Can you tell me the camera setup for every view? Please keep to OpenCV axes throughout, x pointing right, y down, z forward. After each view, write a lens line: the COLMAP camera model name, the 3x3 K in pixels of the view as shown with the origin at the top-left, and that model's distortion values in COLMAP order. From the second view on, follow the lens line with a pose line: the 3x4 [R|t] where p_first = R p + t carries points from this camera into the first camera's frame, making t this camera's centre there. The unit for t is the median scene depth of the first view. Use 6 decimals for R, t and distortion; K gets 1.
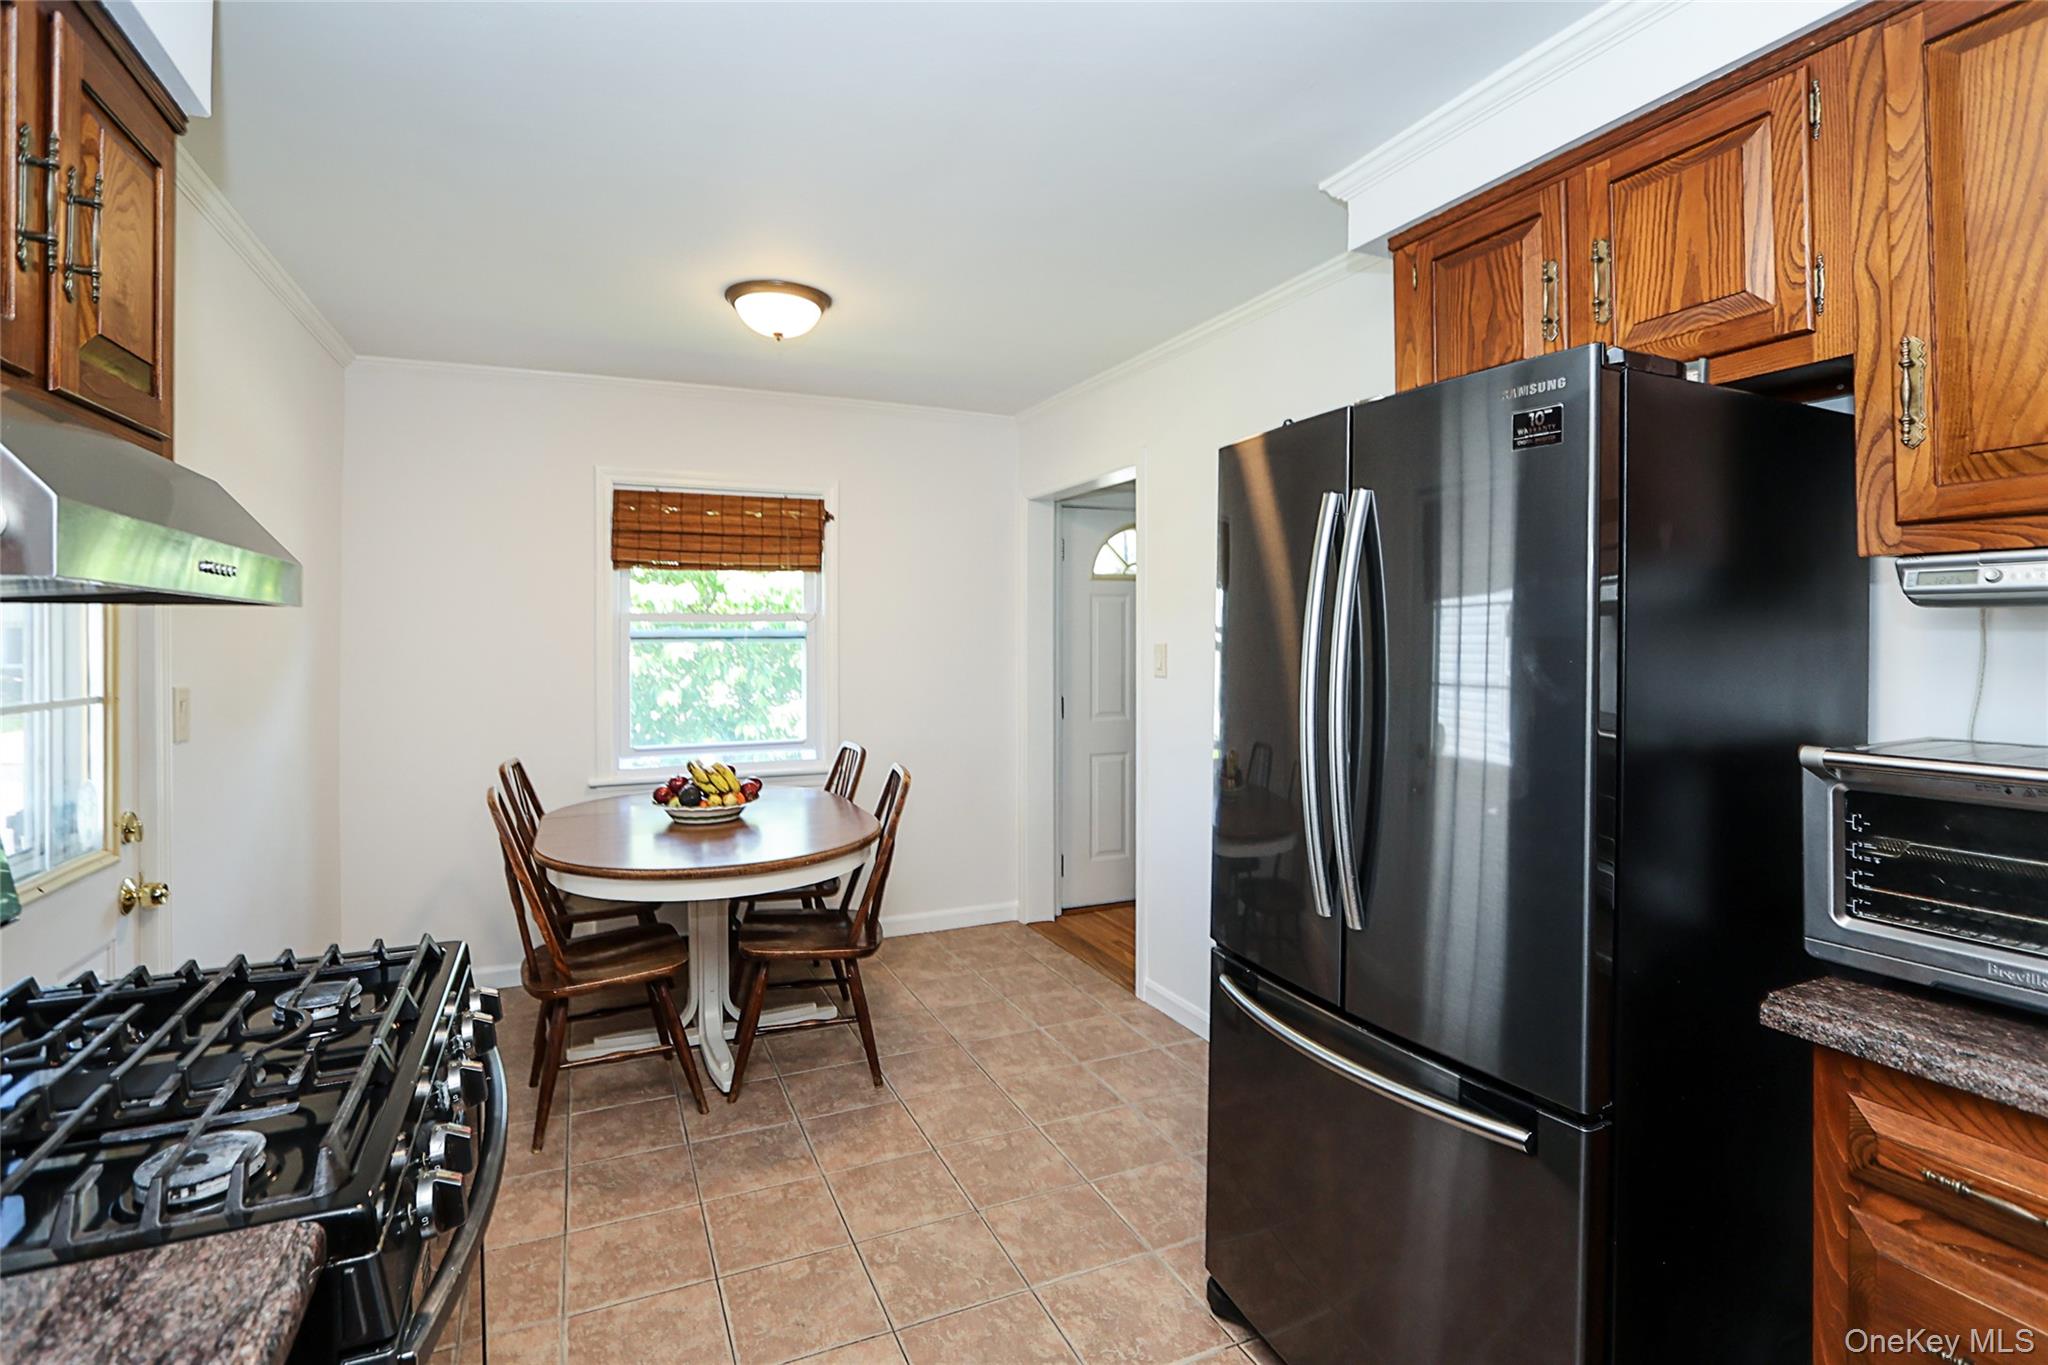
lens RADIAL K [[944.7, 0, 1022.3], [0, 944.7, 635.6], [0, 0, 1]] dist [-0.007909, -0.000371]
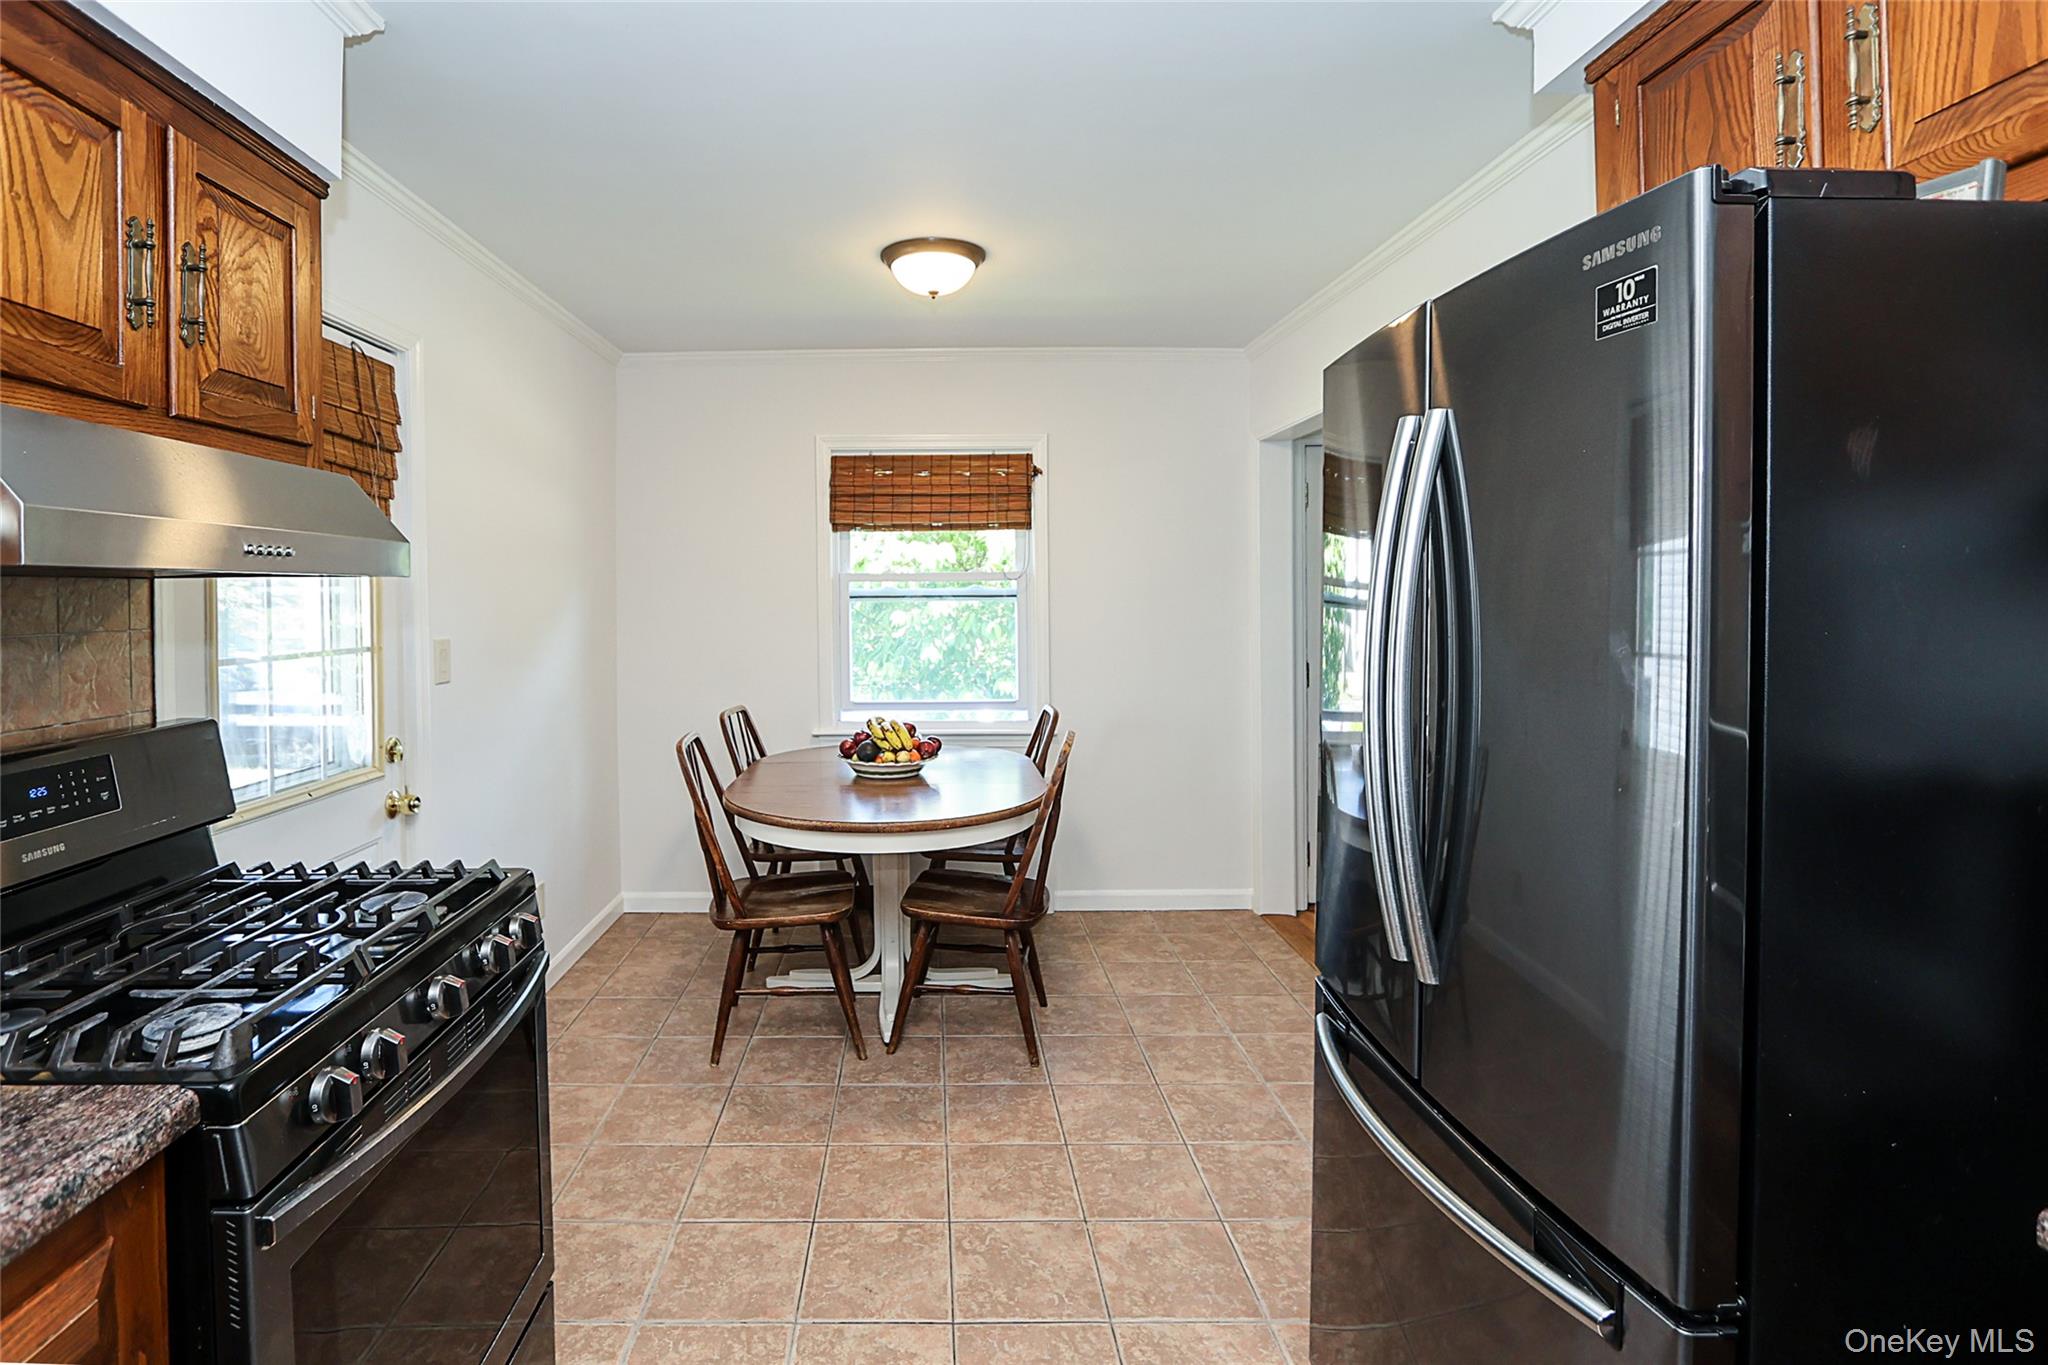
lens RADIAL K [[978.5, 0, 1023.4], [0, 978.5, 597.6], [0, 0, 1]] dist [-0.008303, -0.000425]
pose [[0.916269, 0.001155, -0.400561, 0.230307], [0.002686, 0.999956, 0.009026, -0.006798], [0.400554, -0.009346, 0.916225, 0.088859]]
